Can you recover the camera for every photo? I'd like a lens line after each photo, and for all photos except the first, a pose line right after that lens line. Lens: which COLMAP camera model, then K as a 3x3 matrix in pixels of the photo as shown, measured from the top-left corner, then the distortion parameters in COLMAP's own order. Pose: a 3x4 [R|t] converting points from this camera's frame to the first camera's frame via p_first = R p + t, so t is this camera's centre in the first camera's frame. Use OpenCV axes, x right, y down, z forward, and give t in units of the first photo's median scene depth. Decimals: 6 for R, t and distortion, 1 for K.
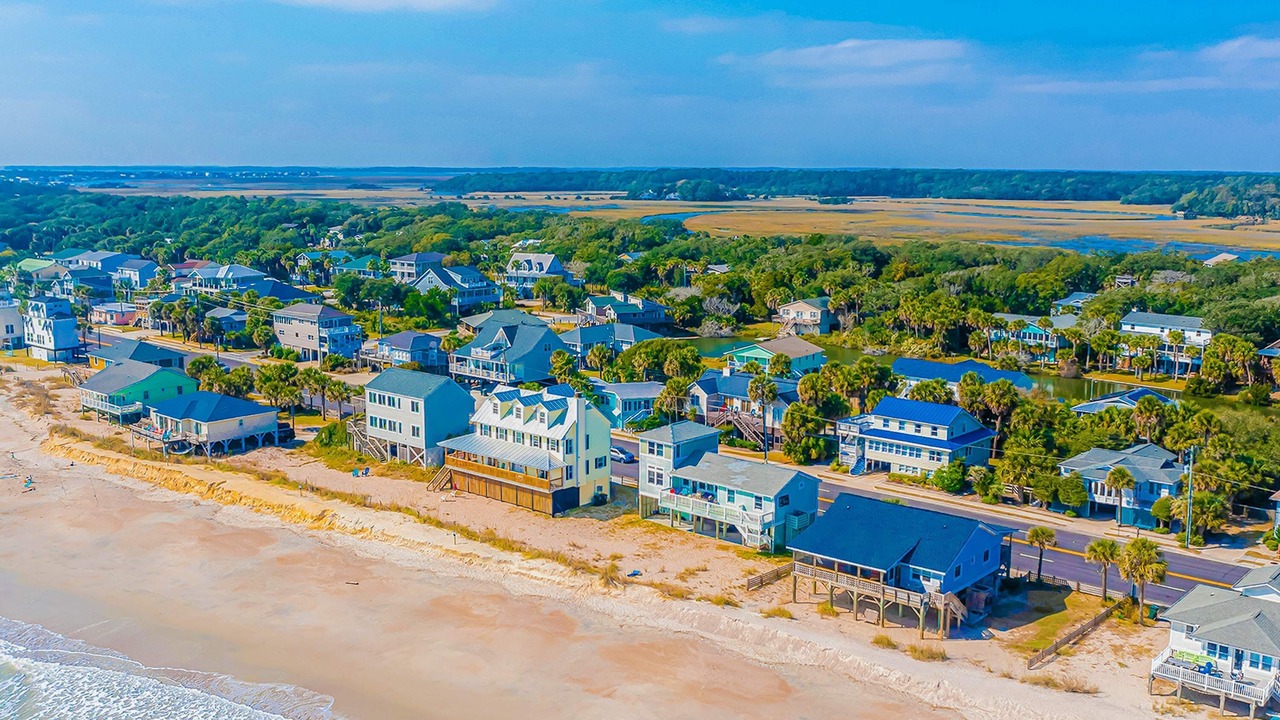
lens RADIAL K [[1313.6, 0, 639.8], [0, 1313.6, 358.9], [0, 0, 1]] dist [-0.035009, 0.000000]
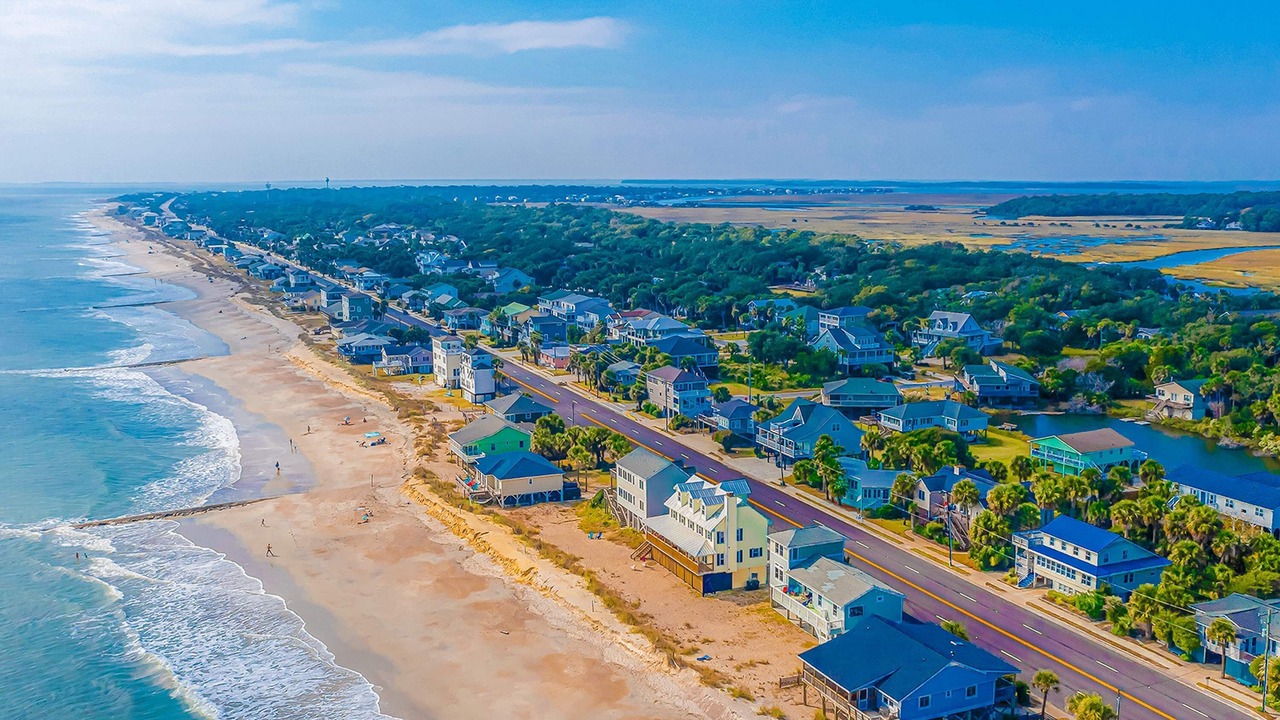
lens RADIAL K [[1313.6, 0, 640.7], [0, 1313.6, 361.7], [0, 0, 1]] dist [-0.035009, 0.000000]
pose [[0.904378, 0.052738, -0.423461, 0.325593], [-0.055285, 0.998451, 0.006276, -0.082224], [0.423136, 0.017735, 0.905893, -0.081531]]
